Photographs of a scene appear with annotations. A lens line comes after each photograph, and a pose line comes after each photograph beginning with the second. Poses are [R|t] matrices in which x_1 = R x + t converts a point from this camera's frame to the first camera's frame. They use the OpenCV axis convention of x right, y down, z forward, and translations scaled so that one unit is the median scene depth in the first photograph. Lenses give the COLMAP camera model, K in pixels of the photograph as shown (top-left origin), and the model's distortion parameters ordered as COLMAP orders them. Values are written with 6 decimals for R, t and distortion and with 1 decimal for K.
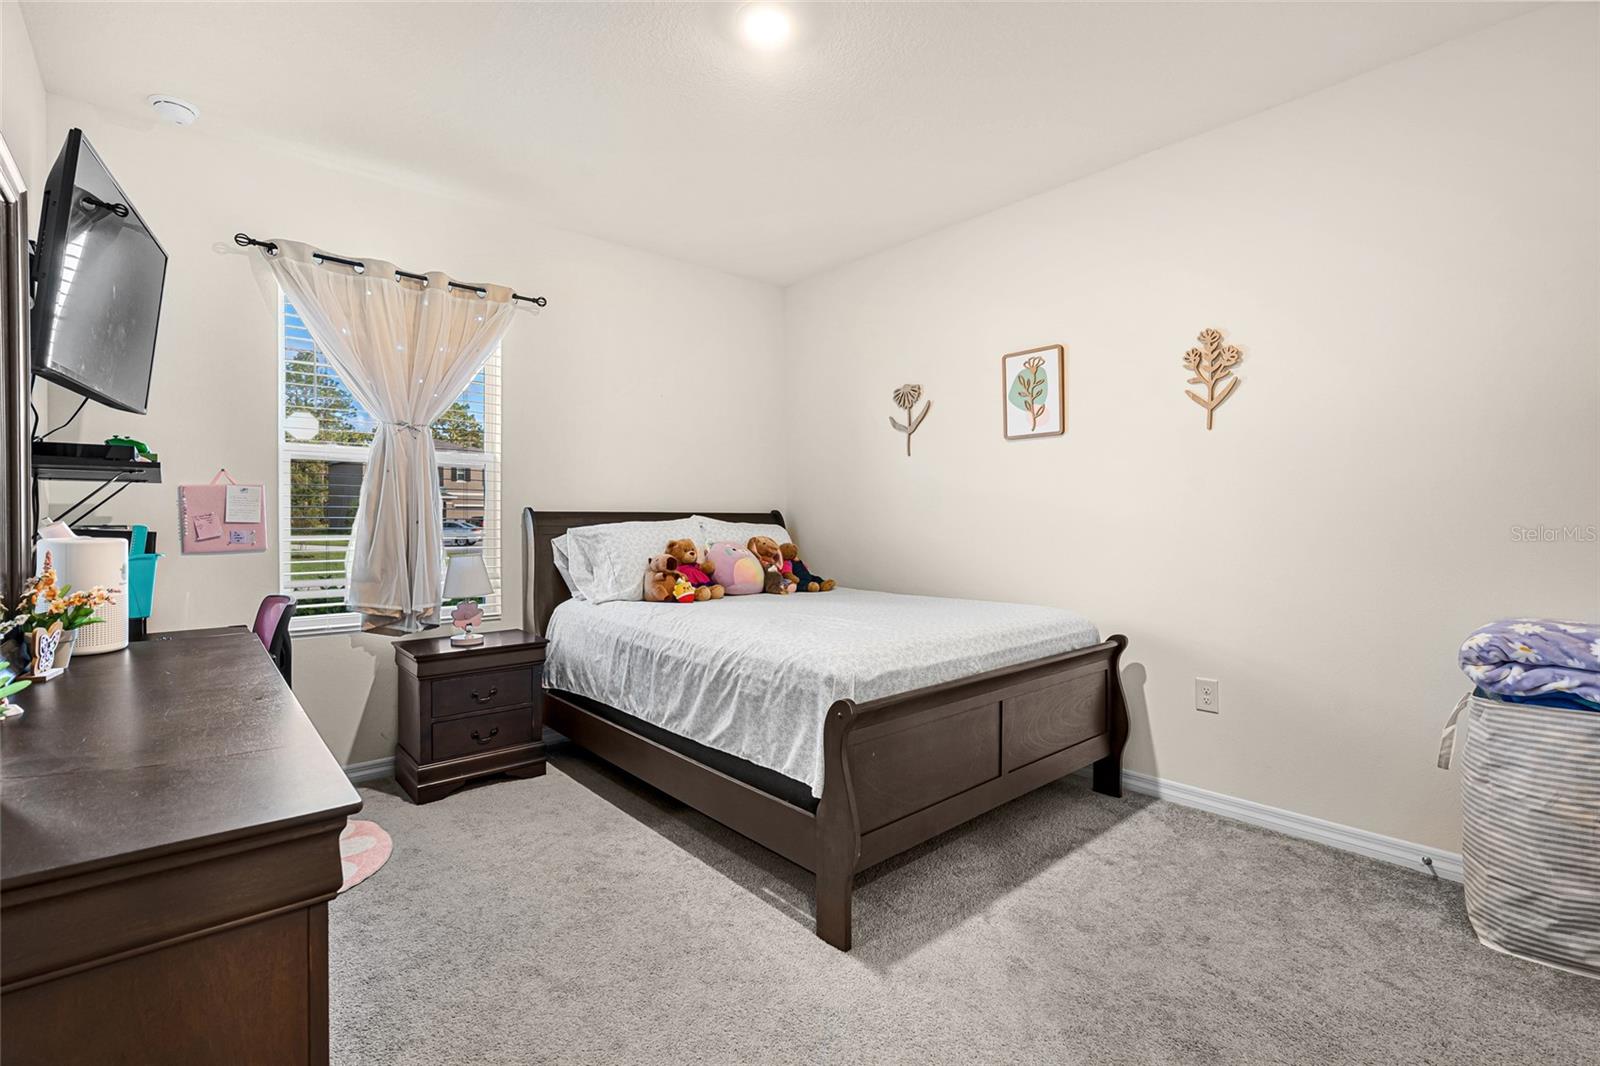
lens RADIAL K [[722.0, 0, 800.8], [0, 722.0, 527.4], [0, 0, 1]] dist [-0.003517, -0.000377]
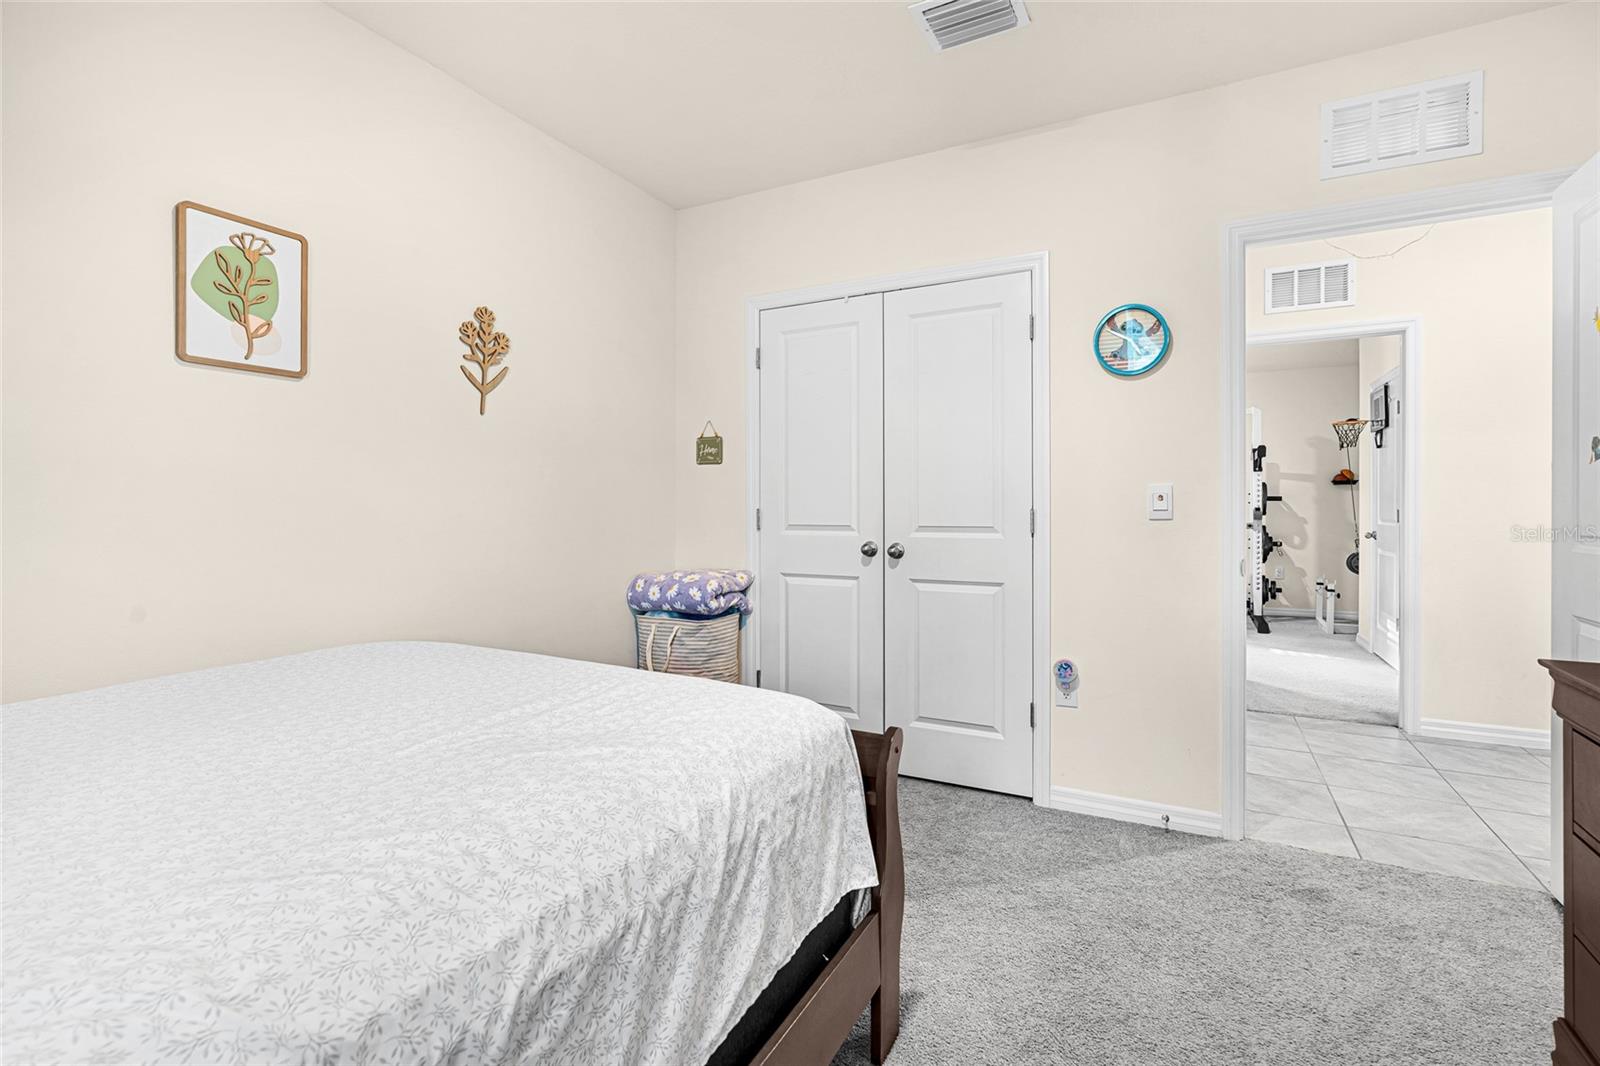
lens RADIAL K [[722.0, 0, 805.8], [0, 722.0, 517.3], [0, 0, 1]] dist [-0.003517, -0.000377]
pose [[-0.344792, -0.006386, 0.938657, -0.448607], [0.015179, 0.999808, 0.012378, -0.008085], [-0.938556, 0.018516, -0.344629, 0.920512]]
